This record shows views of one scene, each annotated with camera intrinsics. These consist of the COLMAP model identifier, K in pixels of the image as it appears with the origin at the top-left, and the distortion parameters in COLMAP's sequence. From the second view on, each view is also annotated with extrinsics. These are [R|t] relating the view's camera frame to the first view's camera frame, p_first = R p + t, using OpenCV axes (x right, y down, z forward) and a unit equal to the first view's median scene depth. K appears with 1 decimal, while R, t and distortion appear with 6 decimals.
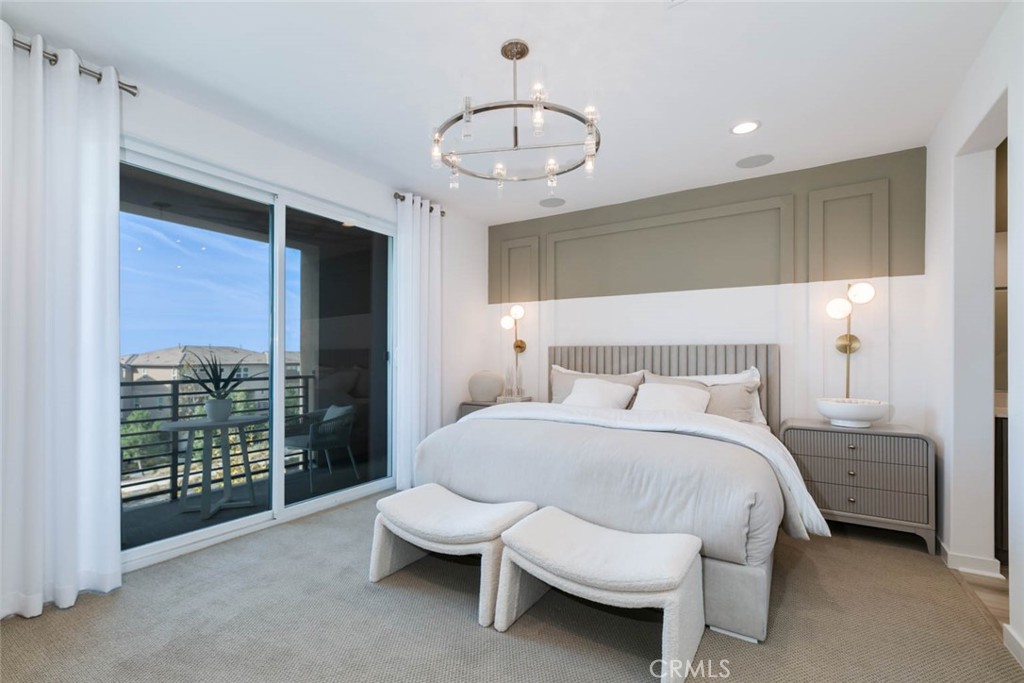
lens RADIAL K [[461.7, 0, 497.5], [0, 461.7, 356.3], [0, 0, 1]] dist [0.009479, -0.000481]
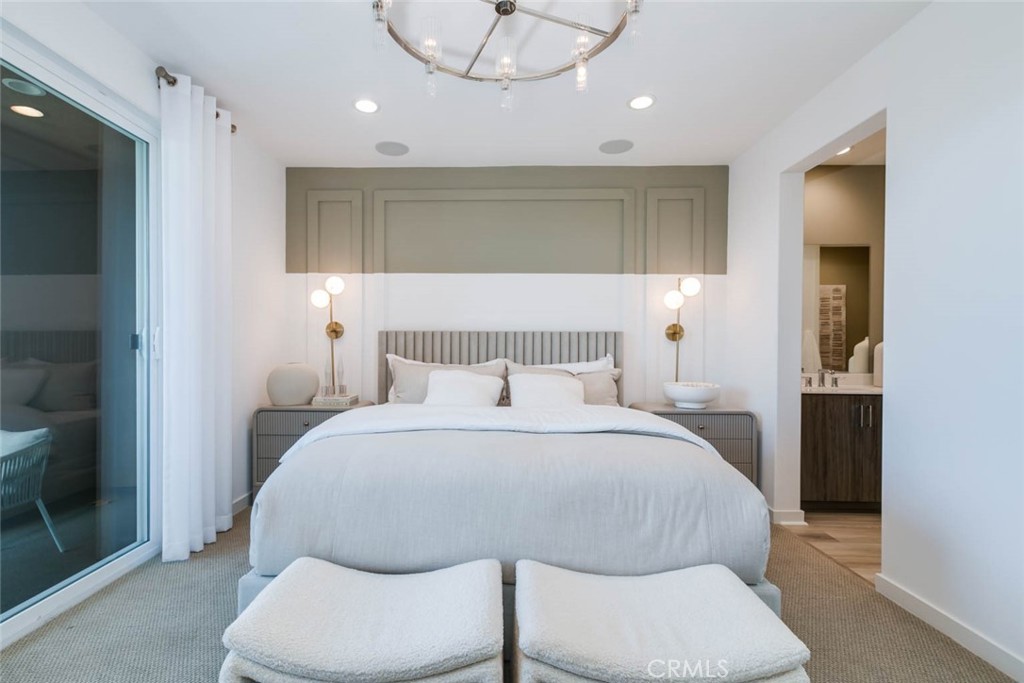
lens RADIAL K [[461.7, 0, 500.9], [0, 461.7, 351.6], [0, 0, 1]] dist [0.009479, -0.000481]
pose [[0.854380, -0.006075, 0.519613, -0.159909], [-0.002503, 0.999872, 0.015806, 0.001982], [-0.519643, -0.014805, 0.854256, 0.256980]]
